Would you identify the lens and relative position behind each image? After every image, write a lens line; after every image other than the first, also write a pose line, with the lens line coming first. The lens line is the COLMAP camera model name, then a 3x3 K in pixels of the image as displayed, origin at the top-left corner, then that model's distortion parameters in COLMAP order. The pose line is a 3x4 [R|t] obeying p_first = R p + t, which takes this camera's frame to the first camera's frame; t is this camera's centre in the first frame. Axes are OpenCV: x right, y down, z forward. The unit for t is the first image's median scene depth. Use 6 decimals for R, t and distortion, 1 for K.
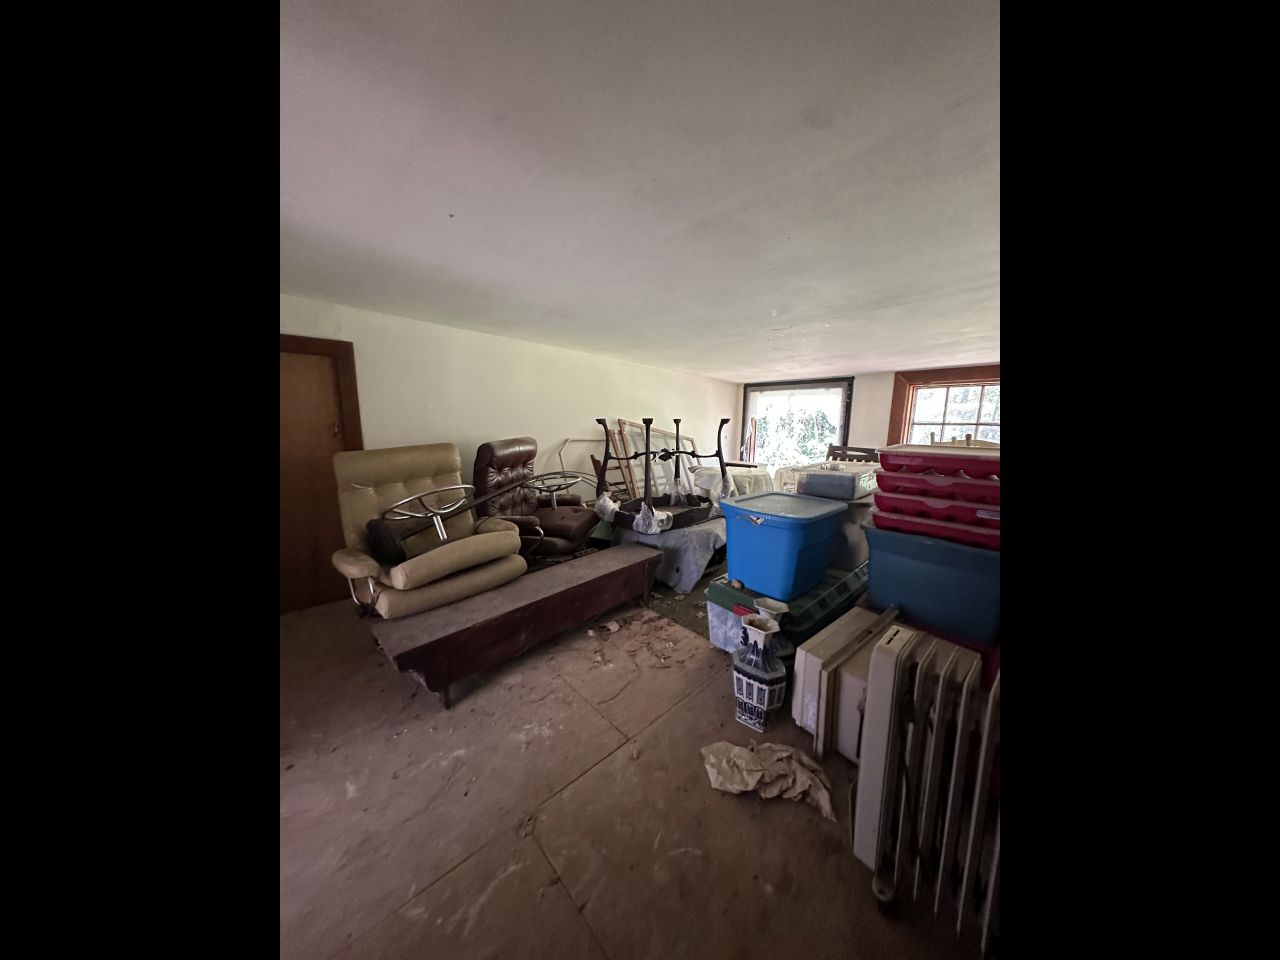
lens RADIAL K [[383.9, 0, 640.0], [0, 383.9, 480.0], [0, 0, 1]] dist [0.000373, 0.000027]
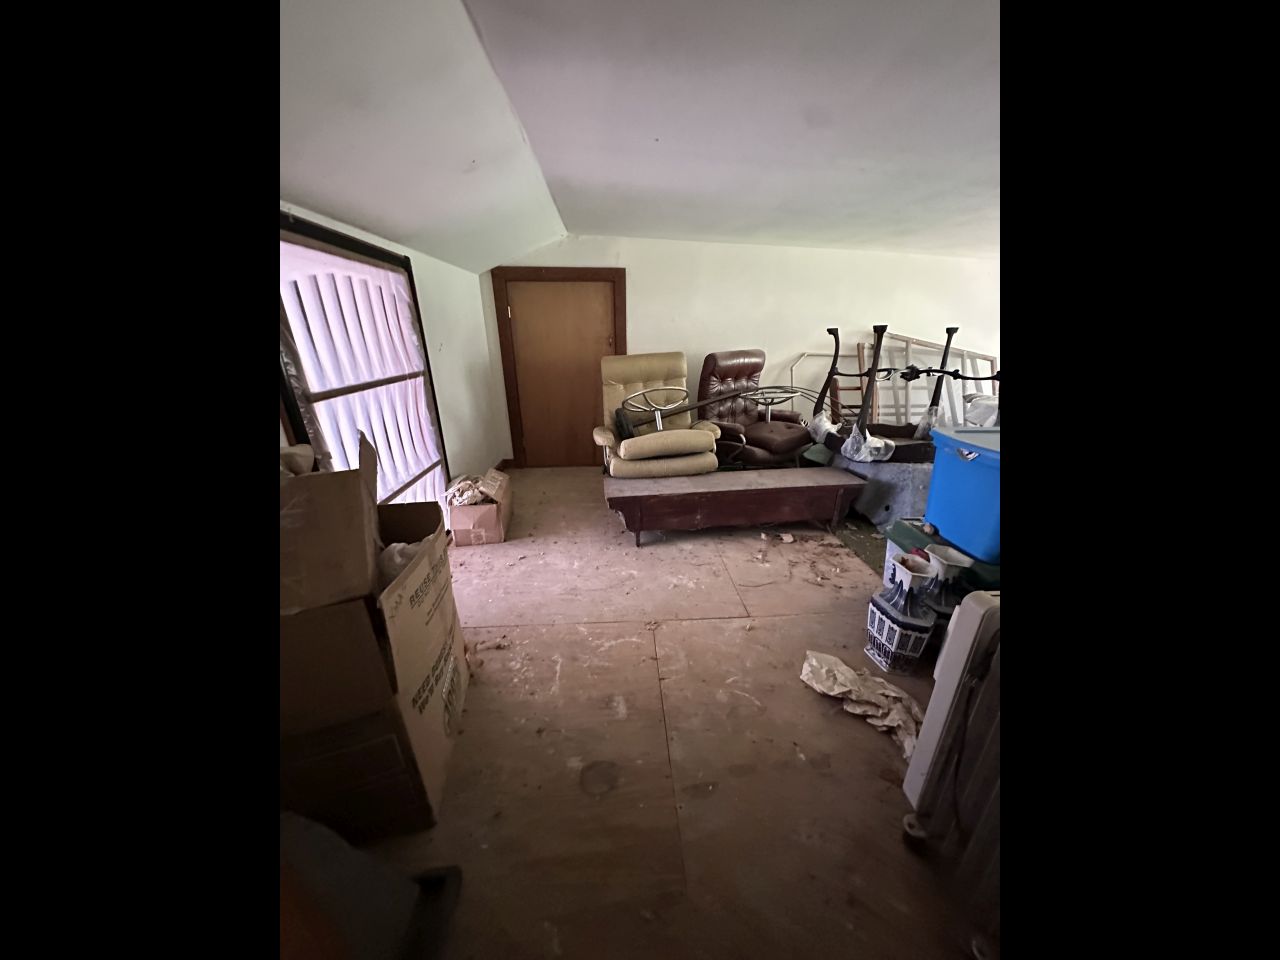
lens RADIAL K [[383.9, 0, 640.0], [0, 383.9, 480.0], [0, 0, 1]] dist [0.000373, 0.000027]
pose [[0.771525, 0.214457, -0.598963, 0.209104], [-0.092805, 0.969339, 0.227528, 0.029087], [0.629393, -0.119957, 0.767772, -0.030033]]
